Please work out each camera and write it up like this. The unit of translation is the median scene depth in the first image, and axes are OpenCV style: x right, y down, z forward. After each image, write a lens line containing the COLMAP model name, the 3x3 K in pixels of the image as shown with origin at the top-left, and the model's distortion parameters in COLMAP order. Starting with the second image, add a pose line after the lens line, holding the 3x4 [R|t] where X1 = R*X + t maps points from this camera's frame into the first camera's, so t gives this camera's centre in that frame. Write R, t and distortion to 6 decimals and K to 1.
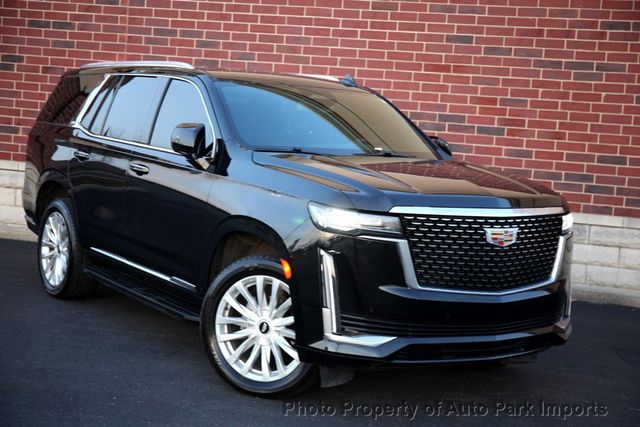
lens RADIAL K [[1077.7, 0, 320.0], [0, 1077.7, 213.5], [0, 0, 1]] dist [0.104064, 0.088168]
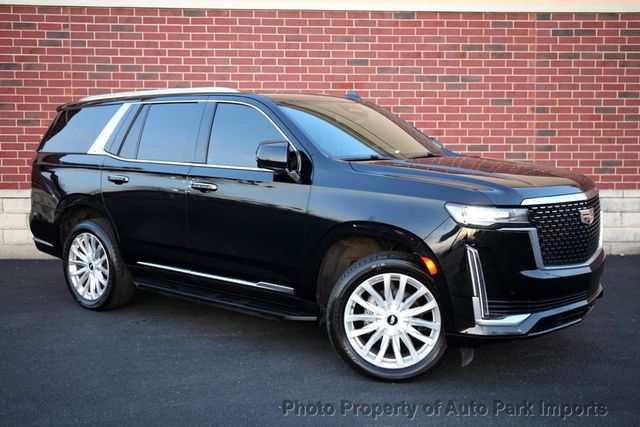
lens RADIAL K [[757.1, 0, 320.0], [0, 757.1, 213.5], [0, 0, 1]] dist [0.013452, 0.070806]
pose [[0.951742, -0.100810, 0.289869, -0.329939], [0.094045, 0.994872, 0.037212, -0.037444], [-0.292134, -0.008156, 0.956343, 0.278141]]
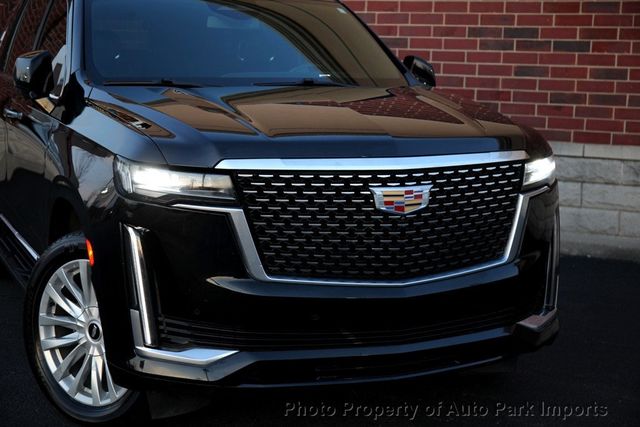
lens RADIAL K [[1131.0, 0, 320.0], [0, 1131.0, 213.5], [0, 0, 1]] dist [0.059136, 0.239582]
pose [[0.980616, -0.019331, -0.194982, 0.241006], [0.029669, 0.998296, 0.050243, -0.006056], [0.193679, -0.055055, 0.979519, 0.287955]]
